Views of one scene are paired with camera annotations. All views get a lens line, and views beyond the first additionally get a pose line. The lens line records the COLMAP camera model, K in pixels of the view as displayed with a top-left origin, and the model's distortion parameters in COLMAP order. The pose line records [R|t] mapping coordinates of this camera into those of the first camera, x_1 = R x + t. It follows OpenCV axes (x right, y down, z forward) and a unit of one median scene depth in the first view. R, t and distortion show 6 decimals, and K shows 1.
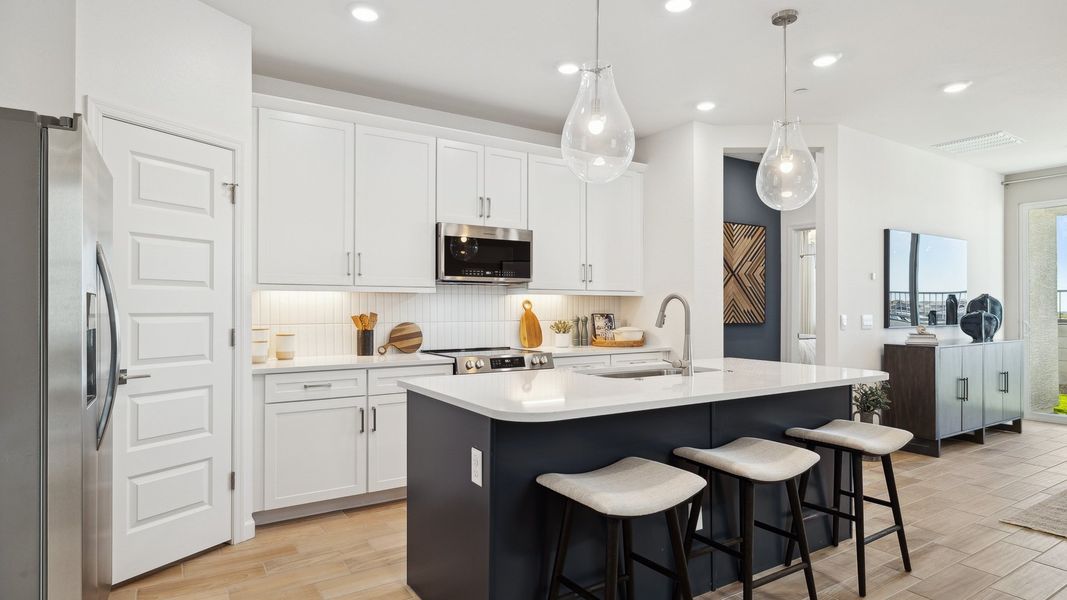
lens RADIAL K [[578.0, 0, 533.0], [0, 578.0, 308.7], [0, 0, 1]] dist [-0.002482, -0.001414]
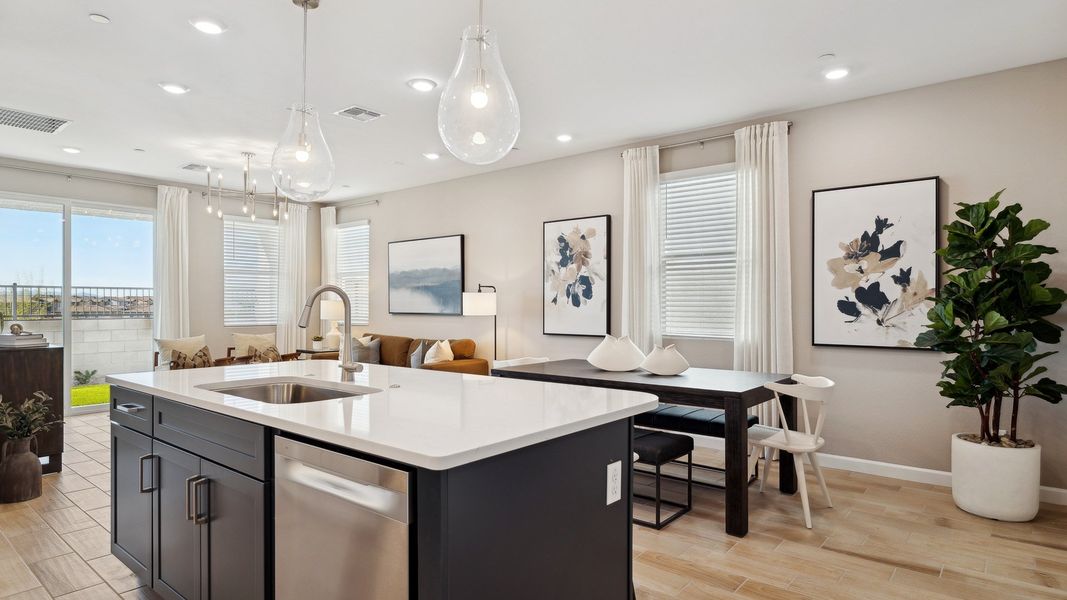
lens RADIAL K [[578.0, 0, 538.0], [0, 578.0, 305.1], [0, 0, 1]] dist [-0.002482, -0.001414]
pose [[-0.315989, -0.001218, 0.948762, -0.361788], [0.002139, 0.999996, 0.001996, 0.001417], [-0.948761, 0.002660, -0.315985, 0.561308]]
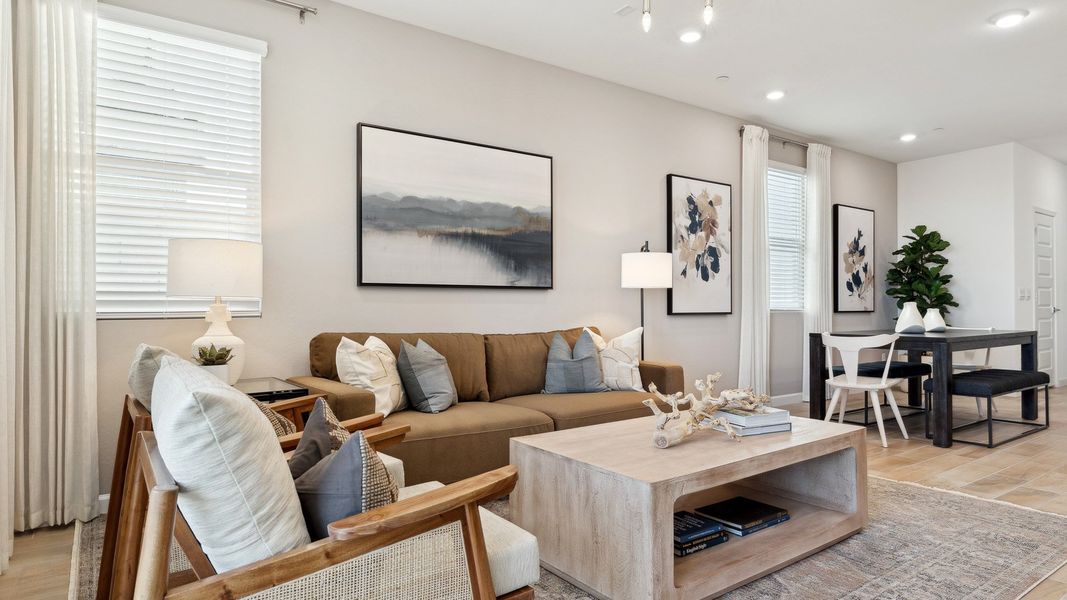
lens RADIAL K [[609.4, 0, 536.9], [0, 609.4, 304.4], [0, 0, 1]] dist [-0.004190, -0.001083]
pose [[-0.998694, 0.002091, -0.051045, 1.067053], [0.002270, 0.999992, -0.003437, 0.051353], [0.051037, -0.003548, -0.998690, 1.176024]]
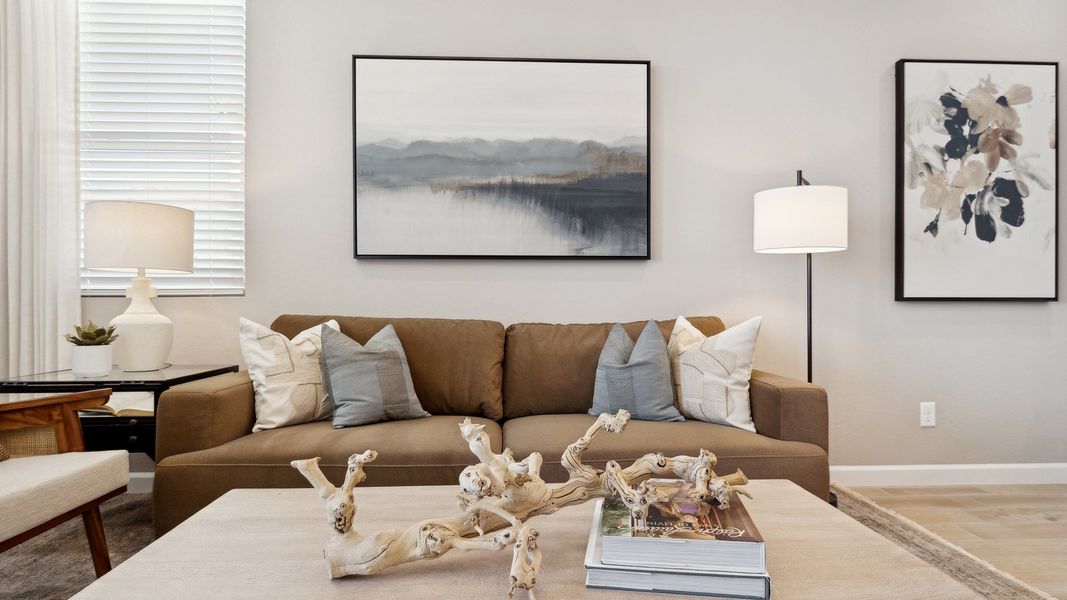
lens RADIAL K [[608.6, 0, 537.0], [0, 608.6, 307.0], [0, 0, 1]] dist [-0.002275, -0.001998]
pose [[-0.865433, -0.002185, 0.501020, 0.799771], [-0.000774, 0.999995, 0.003023, 0.070650], [-0.501024, 0.002228, -0.865431, 0.862164]]
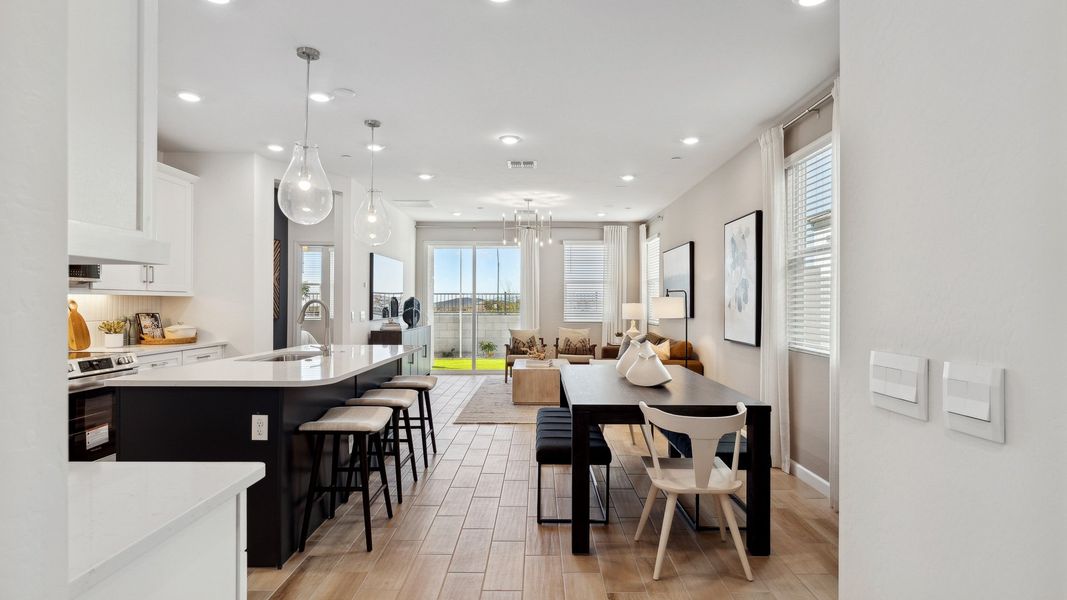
lens RADIAL K [[537.2, 0, 537.2], [0, 537.2, 301.6], [0, 0, 1]] dist [0.003692, -0.000032]
pose [[0.539761, 0.002973, 0.841813, -0.336878], [0.000167, 0.999993, -0.003638, -0.009087], [-0.841818, 0.002104, 0.539757, -0.102770]]
